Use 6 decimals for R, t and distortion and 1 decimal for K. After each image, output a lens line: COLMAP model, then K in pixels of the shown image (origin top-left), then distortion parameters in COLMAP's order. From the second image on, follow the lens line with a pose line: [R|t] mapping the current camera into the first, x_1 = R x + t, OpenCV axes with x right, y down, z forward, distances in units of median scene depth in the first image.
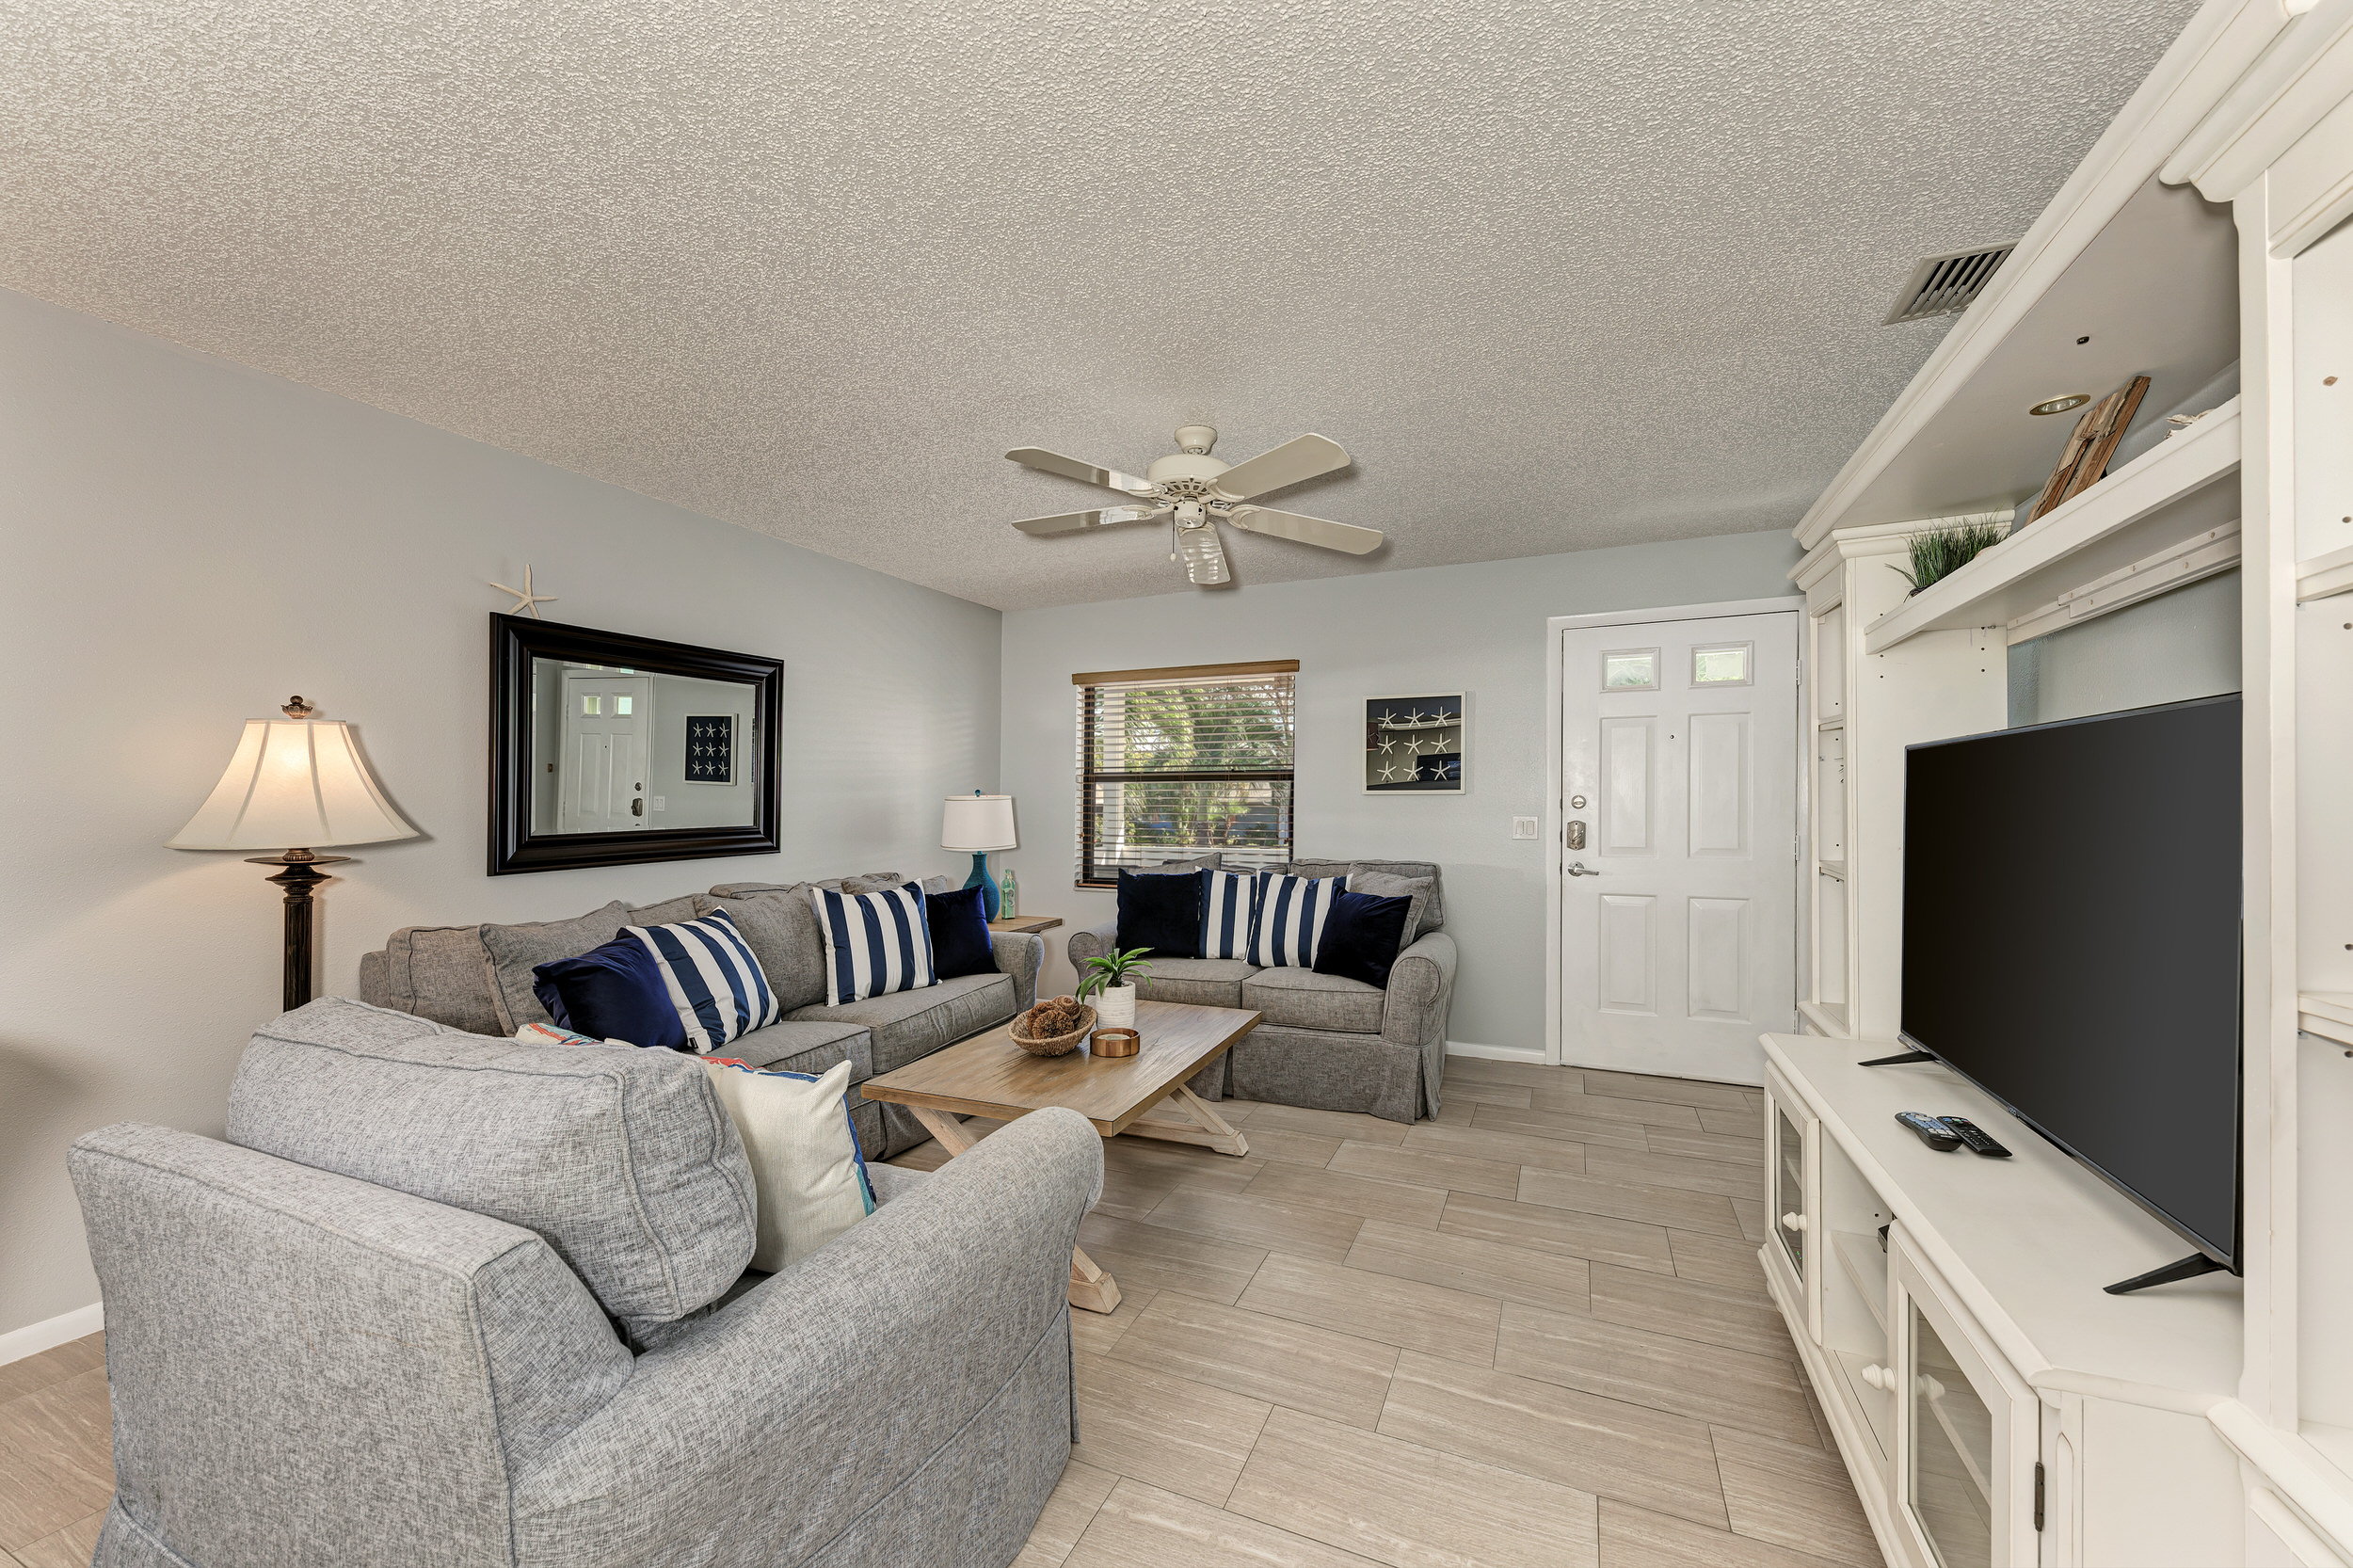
lens RADIAL K [[890.6, 0, 1160.1], [0, 890.6, 815.5], [0, 0, 1]] dist [-0.001297, -0.000012]
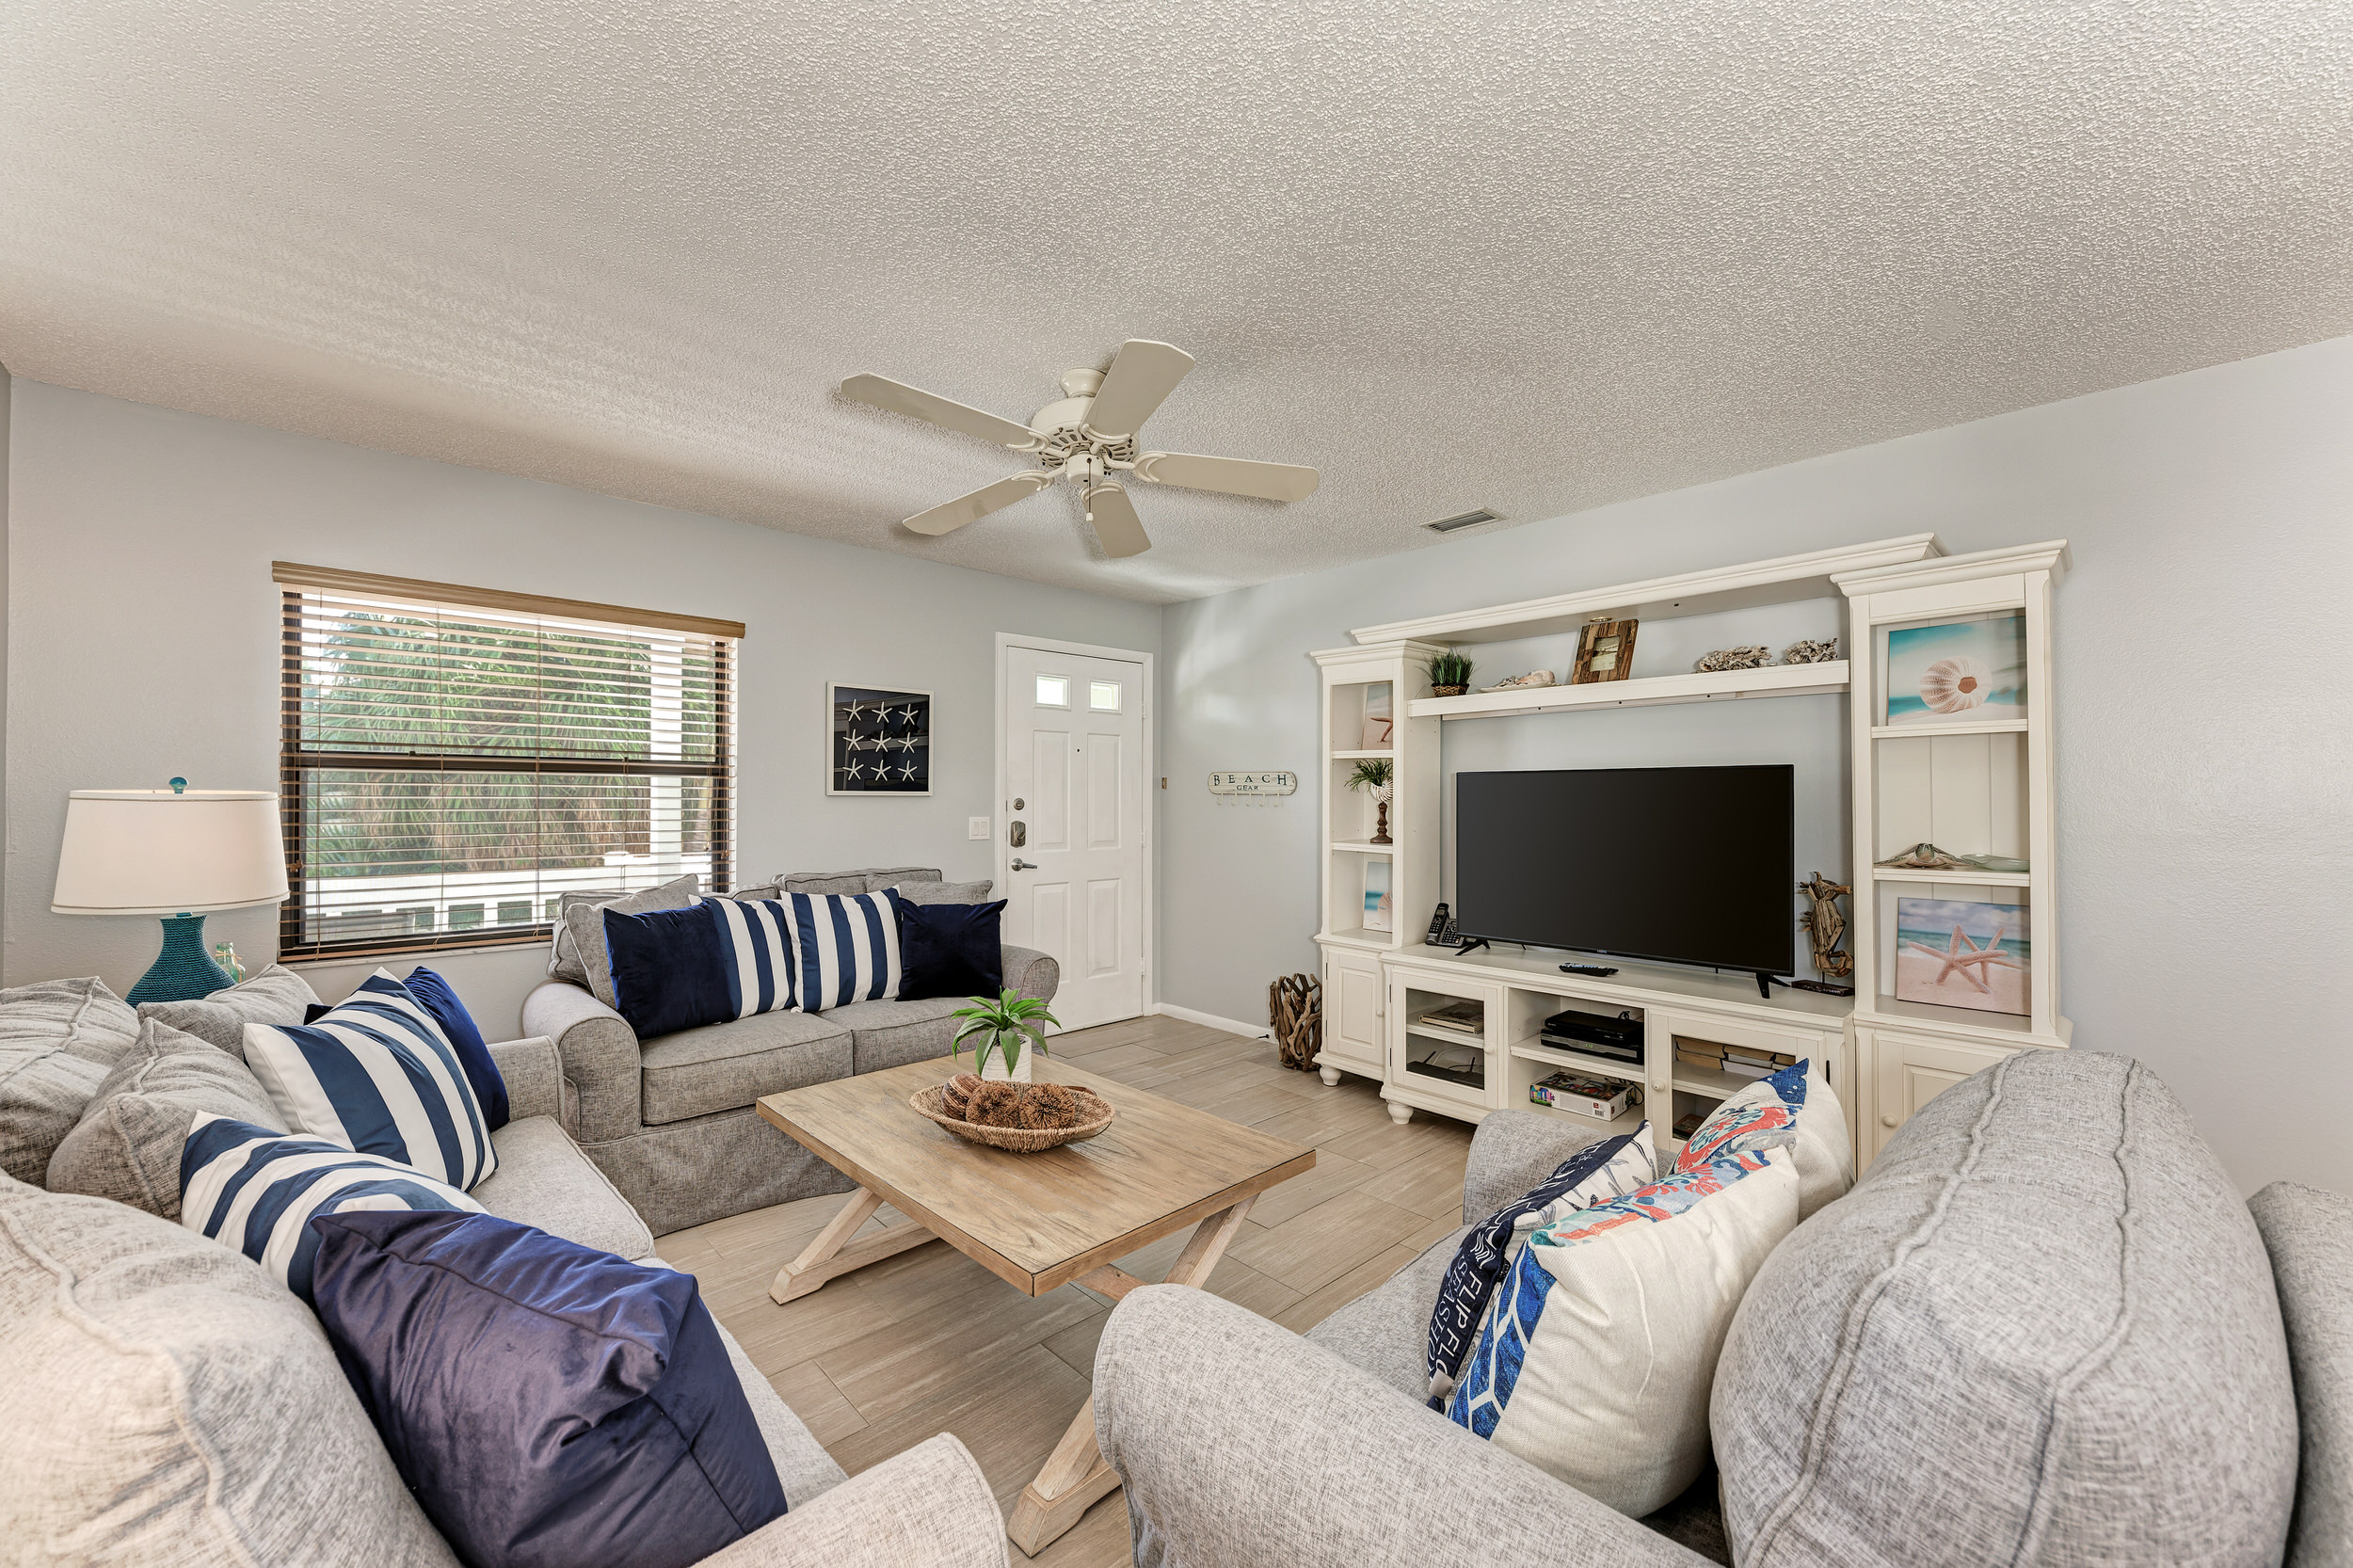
lens RADIAL K [[902.4, 0, 1170.9], [0, 902.4, 793.1], [0, 0, 1]] dist [0.000444, -0.000308]
pose [[0.372869, 0.010124, 0.927829, -0.520552], [0.012720, 0.999791, -0.016020, -0.008337], [-0.927797, 0.017775, 0.372662, 0.410937]]
